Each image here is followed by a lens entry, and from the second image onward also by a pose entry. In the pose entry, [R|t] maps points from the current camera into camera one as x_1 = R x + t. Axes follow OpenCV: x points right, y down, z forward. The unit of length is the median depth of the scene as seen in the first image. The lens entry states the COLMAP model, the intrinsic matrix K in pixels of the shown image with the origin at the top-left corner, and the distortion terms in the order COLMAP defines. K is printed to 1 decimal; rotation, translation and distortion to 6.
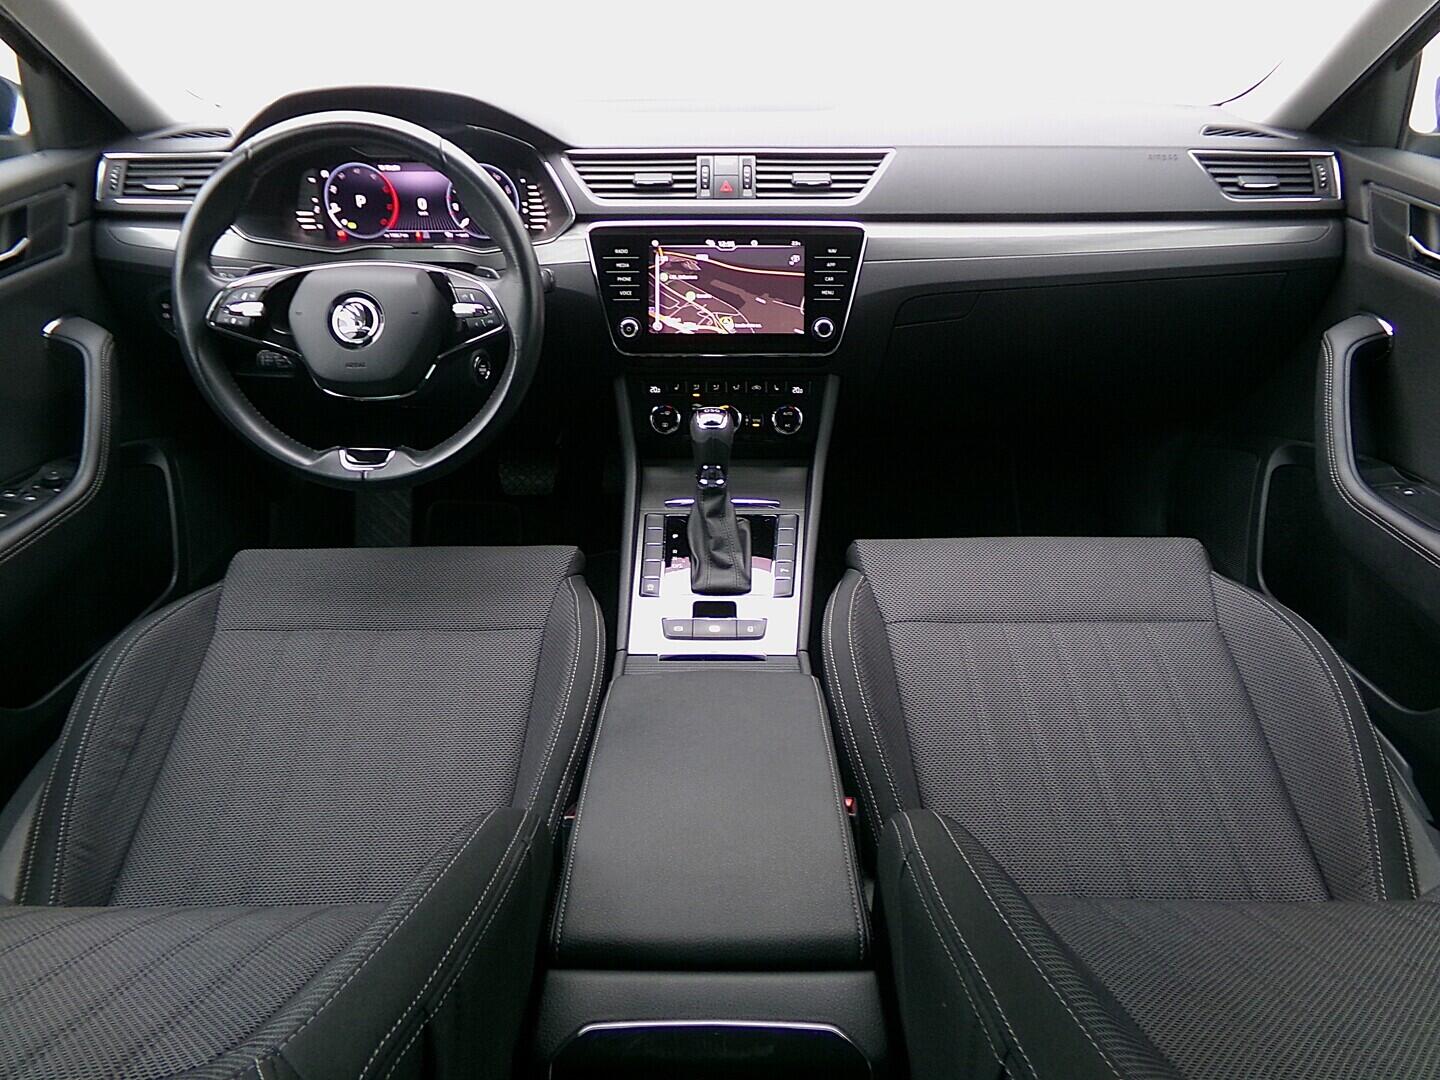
lens RADIAL K [[1021.2, 0, 720.0], [0, 1021.2, 540.0], [0, 0, 1]] dist [-0.106594, 0.176284]
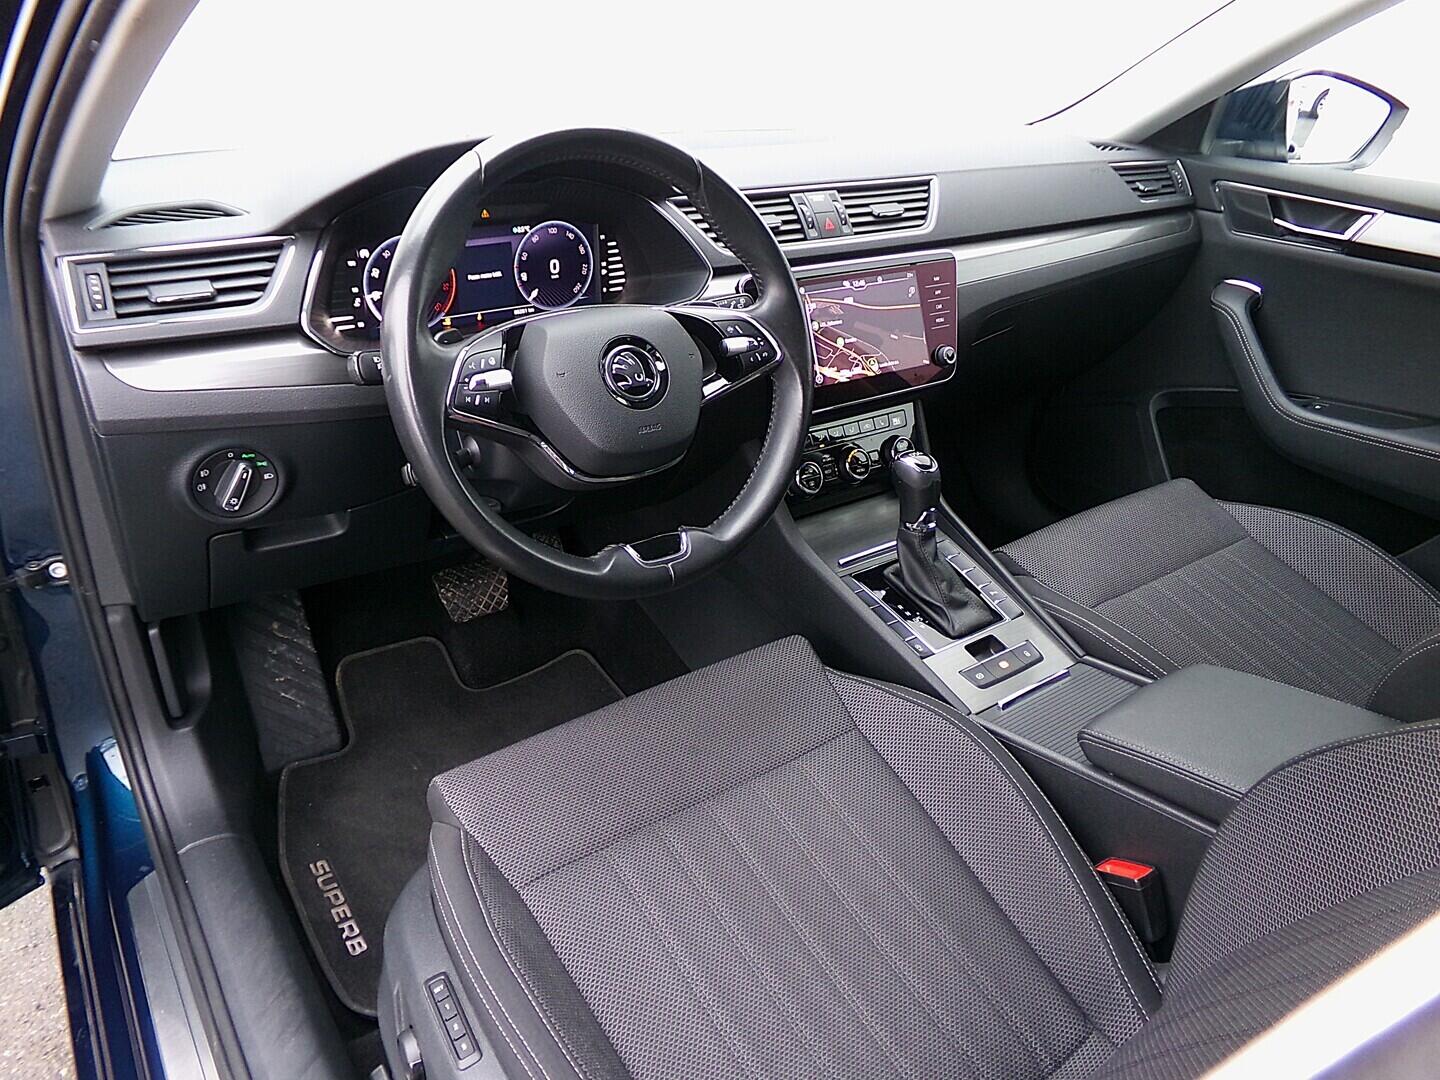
lens RADIAL K [[1021.2, 0, 720.0], [0, 1021.2, 540.0], [0, 0, 1]] dist [-0.106594, 0.176284]
pose [[0.806903, -0.249721, 0.535301, -0.662624], [0.258495, 0.964140, 0.060126, -0.147225], [-0.531119, 0.089856, 0.842519, 0.279400]]
